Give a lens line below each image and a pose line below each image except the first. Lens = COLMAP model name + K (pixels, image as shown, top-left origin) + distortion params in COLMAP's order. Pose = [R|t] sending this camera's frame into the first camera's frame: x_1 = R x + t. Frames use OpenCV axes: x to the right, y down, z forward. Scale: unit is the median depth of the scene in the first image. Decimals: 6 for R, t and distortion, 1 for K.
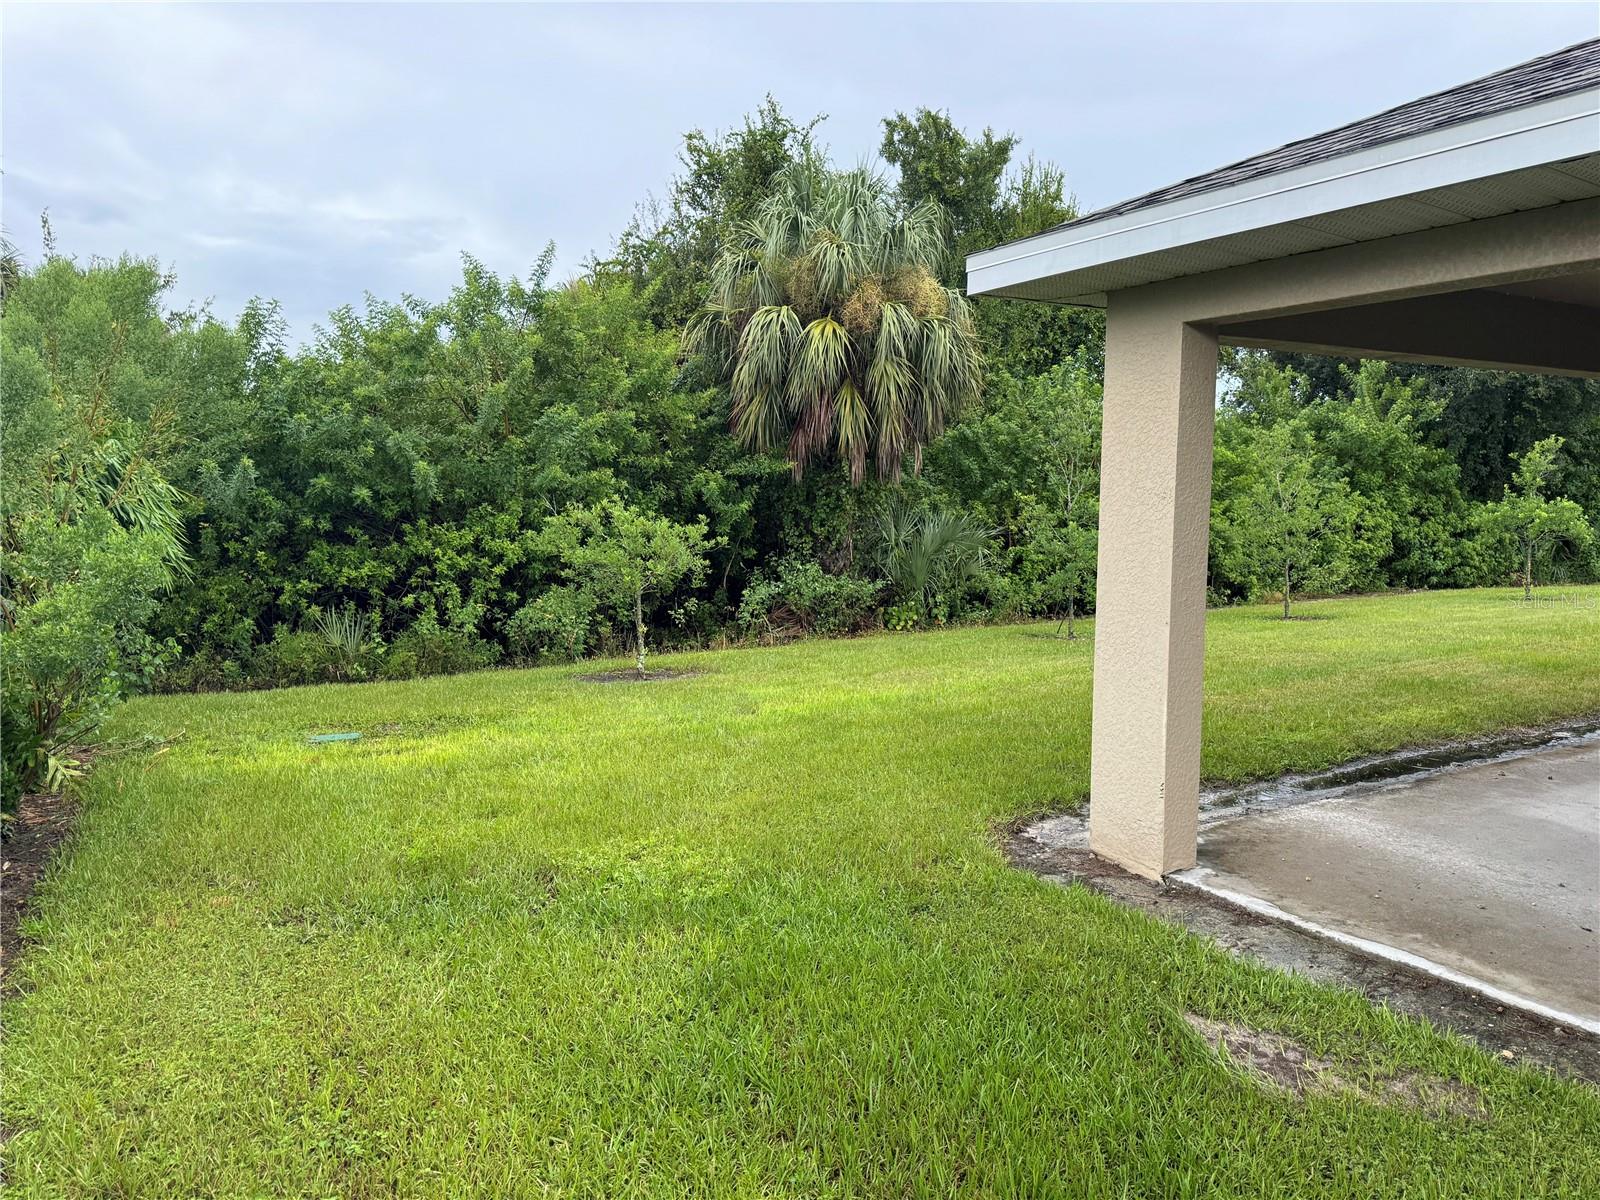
lens RADIAL K [[1114.1, 0, 802.8], [0, 1114.1, 608.8], [0, 0, 1]] dist [0.134981, -0.222522]
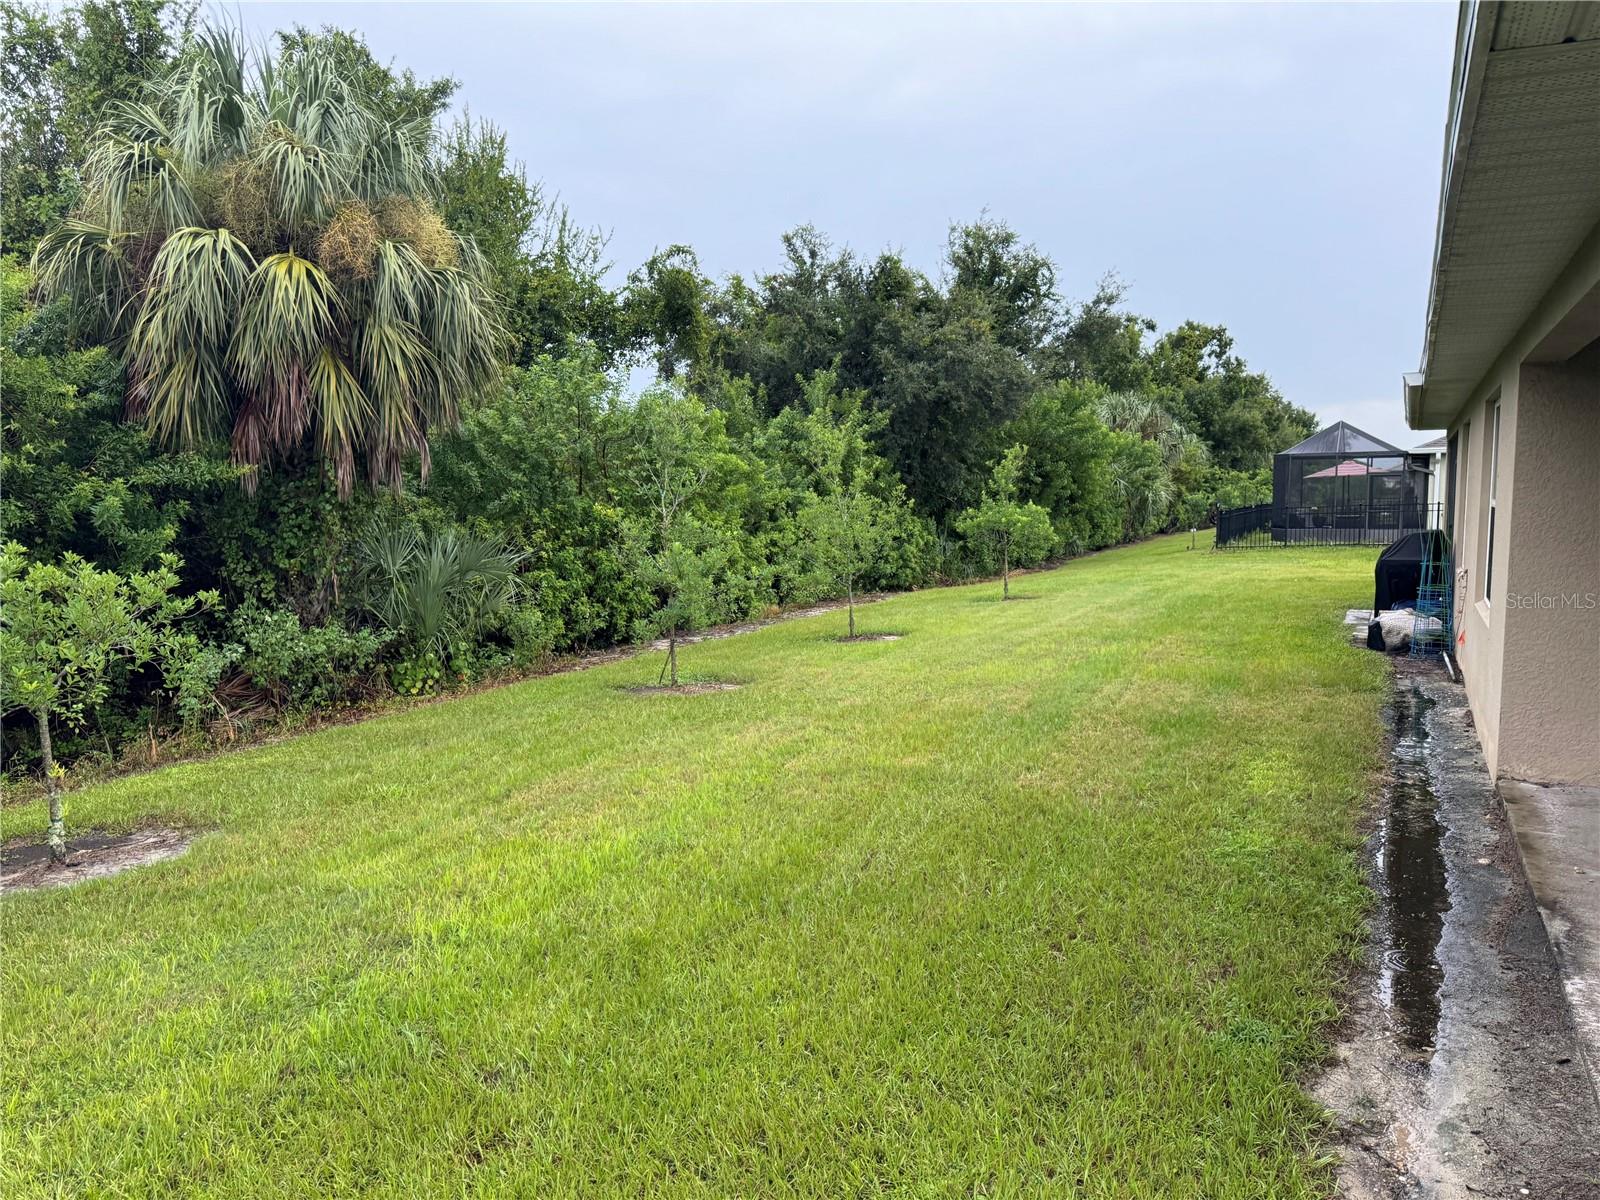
lens RADIAL K [[1110.1, 0, 803.2], [0, 1110.1, 629.3], [0, 0, 1]] dist [0.004982, -0.017634]
pose [[0.848158, -0.075062, 0.524399, -0.080279], [0.069488, 0.997121, 0.030339, -0.028949], [-0.525166, 0.010707, 0.850932, 0.251068]]
